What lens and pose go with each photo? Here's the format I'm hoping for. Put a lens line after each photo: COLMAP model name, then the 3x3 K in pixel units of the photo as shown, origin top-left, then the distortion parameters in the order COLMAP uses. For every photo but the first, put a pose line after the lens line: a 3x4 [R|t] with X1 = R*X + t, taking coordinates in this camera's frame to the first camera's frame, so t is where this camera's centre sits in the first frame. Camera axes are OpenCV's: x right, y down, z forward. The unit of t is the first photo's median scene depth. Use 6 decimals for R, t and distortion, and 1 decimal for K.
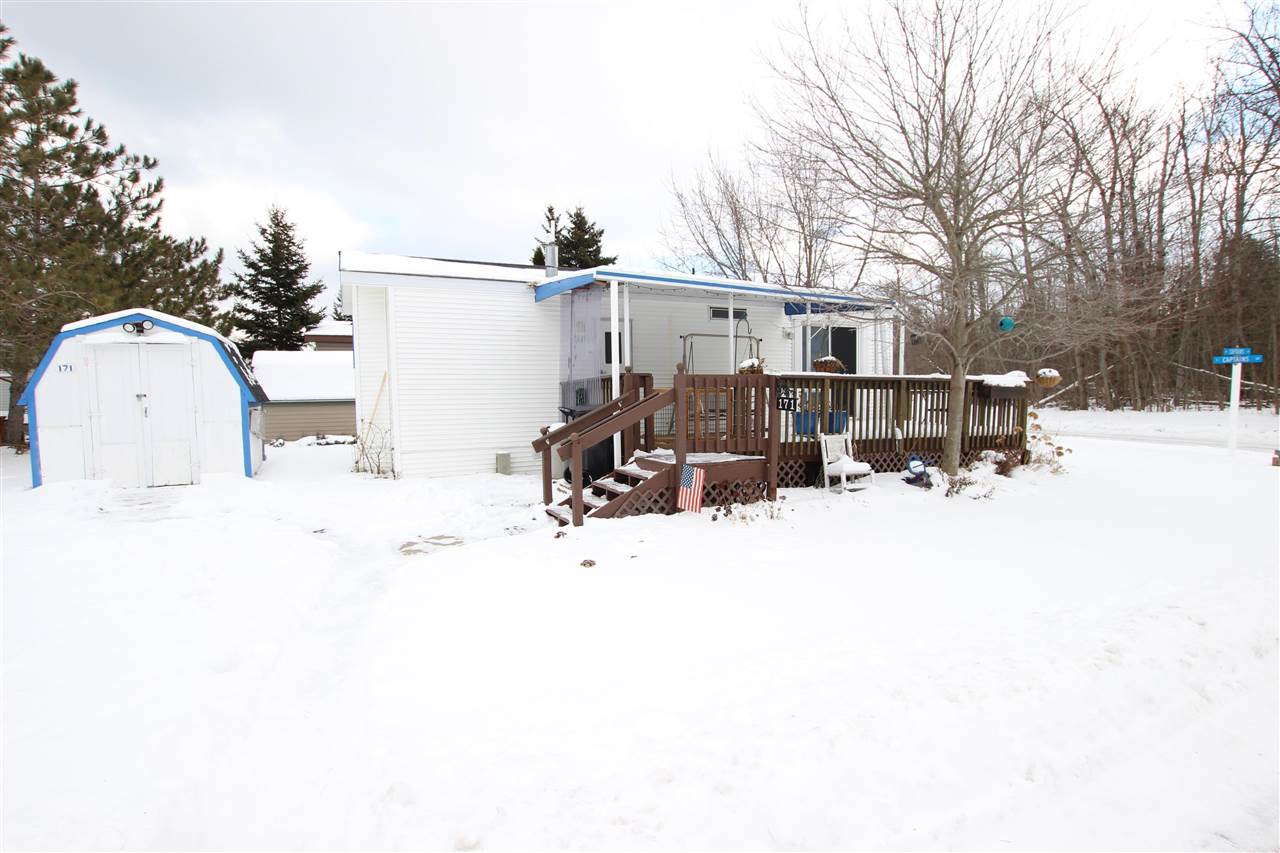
lens RADIAL K [[590.2, 0, 637.6], [0, 590.2, 432.3], [0, 0, 1]] dist [-0.027993, 0.002991]
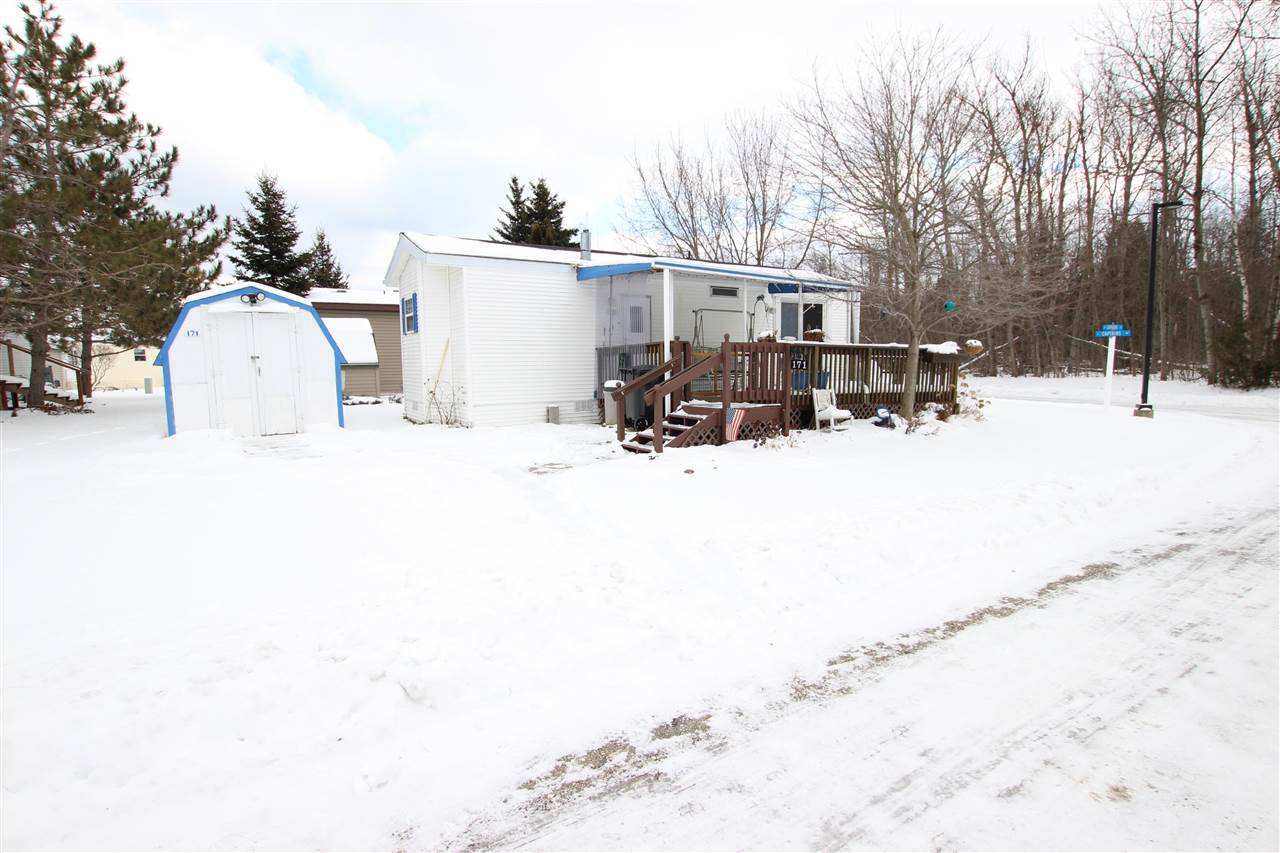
lens RADIAL K [[590.2, 0, 636.1], [0, 590.2, 427.5], [0, 0, 1]] dist [-0.027993, 0.002991]
pose [[0.993921, -0.008844, 0.109741, -0.187774], [0.003825, 0.998940, 0.045862, 0.022928], [-0.110030, -0.045164, 0.992902, -0.216953]]
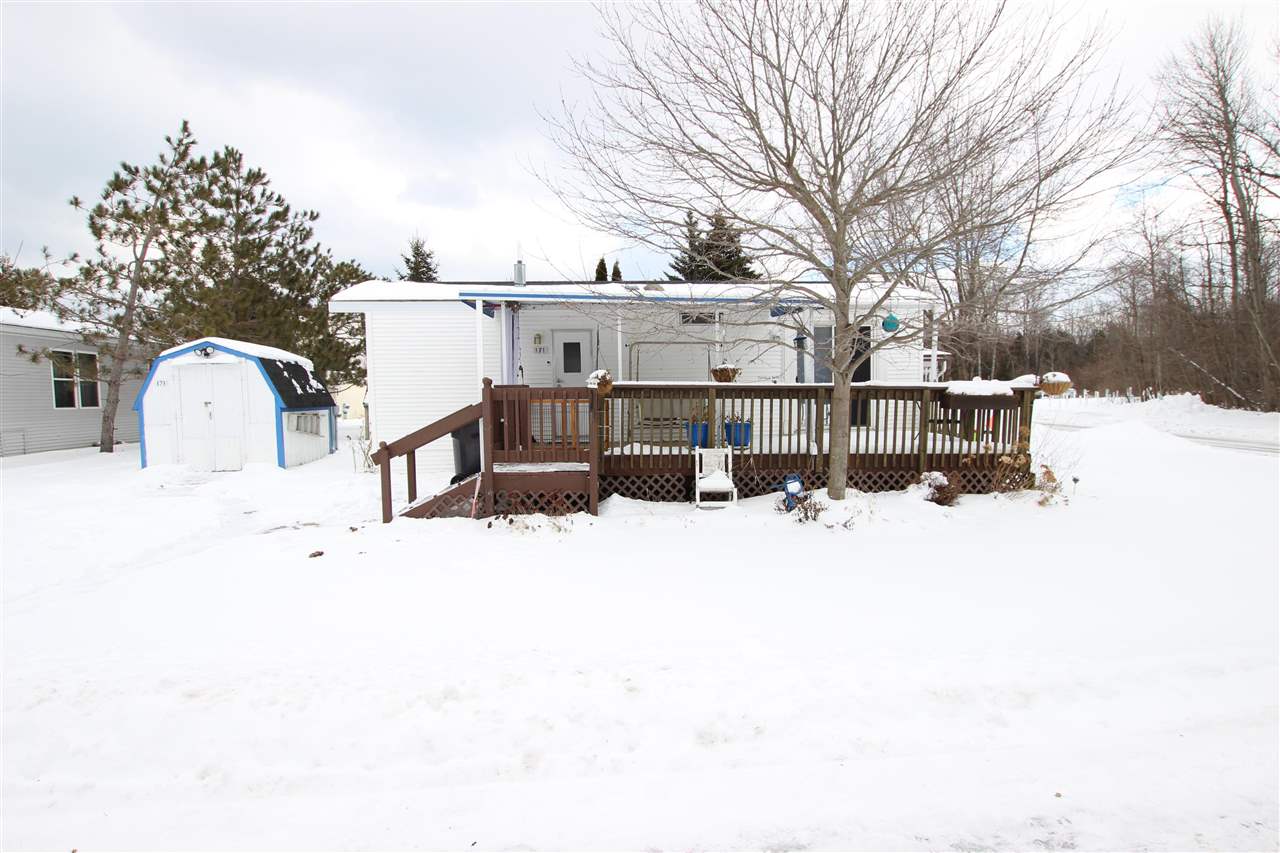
lens RADIAL K [[590.2, 0, 640.9], [0, 590.2, 430.9], [0, 0, 1]] dist [-0.027993, 0.002991]
pose [[0.939868, 0.021161, -0.340881, 0.458735], [-0.021364, 0.999767, 0.003159, -0.020136], [0.340869, 0.004314, 0.940101, 0.064017]]
